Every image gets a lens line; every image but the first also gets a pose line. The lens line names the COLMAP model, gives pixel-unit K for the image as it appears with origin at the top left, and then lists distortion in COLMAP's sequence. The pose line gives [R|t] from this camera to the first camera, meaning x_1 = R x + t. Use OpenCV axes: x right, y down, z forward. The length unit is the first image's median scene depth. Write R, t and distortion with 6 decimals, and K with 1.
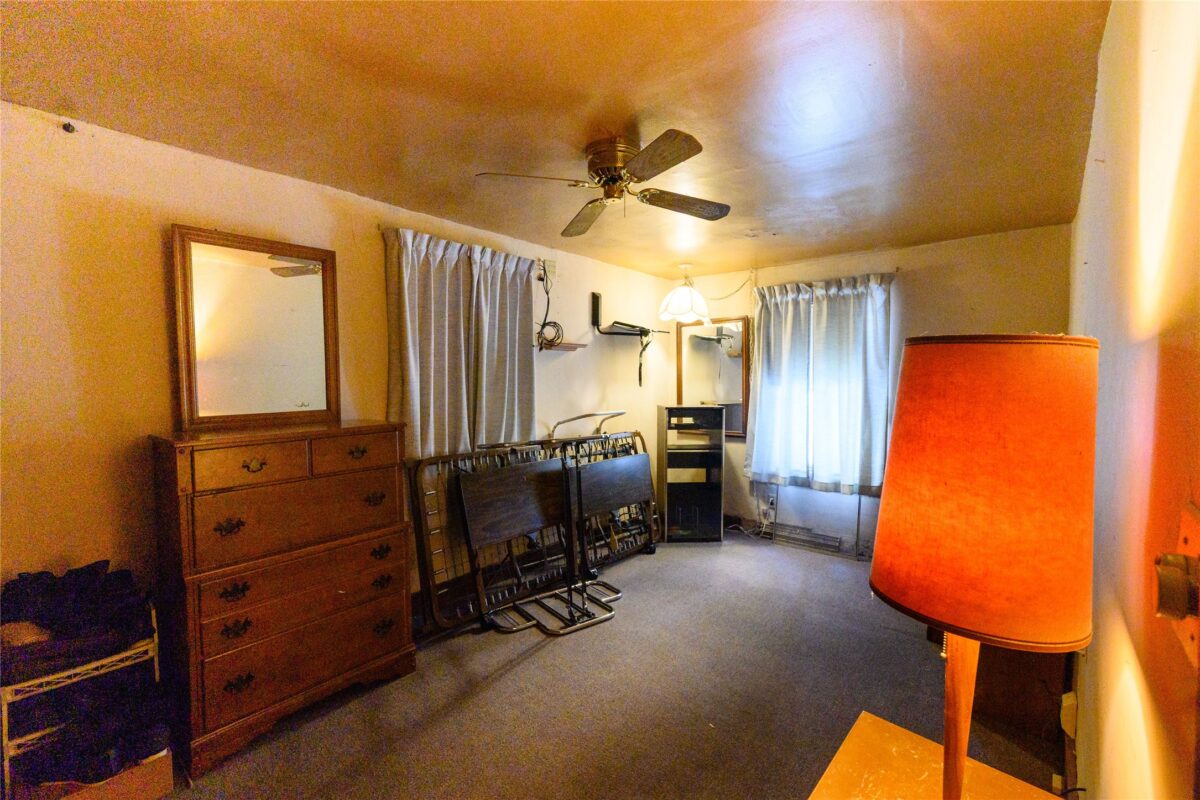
lens RADIAL K [[485.7, 0, 601.4], [0, 485.7, 398.8], [0, 0, 1]] dist [0.002657, 0.000040]
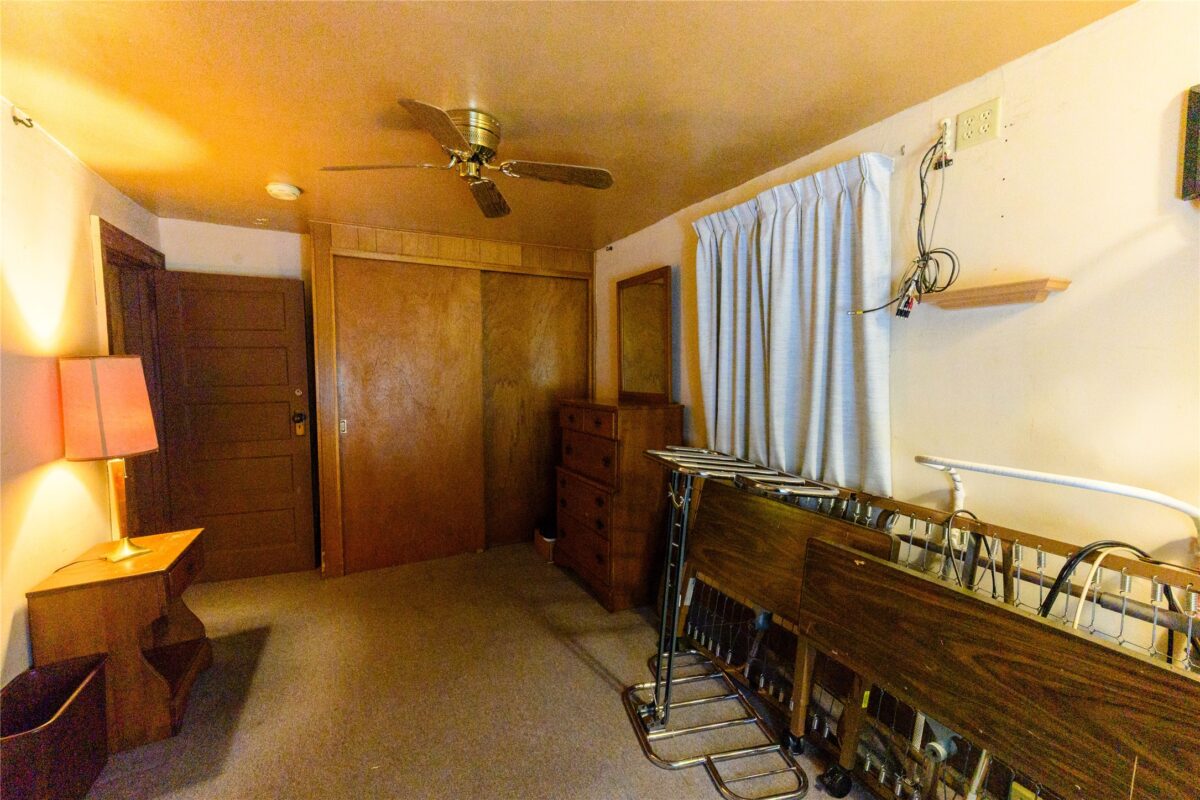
lens RADIAL K [[485.7, 0, 601.2], [0, 485.7, 399.8], [0, 0, 1]] dist [0.002657, 0.000040]
pose [[-0.340016, 0.060696, -0.938459, 0.729131], [-0.038993, 0.996147, 0.078555, -0.058348], [0.939611, 0.063304, -0.336339, 1.368452]]
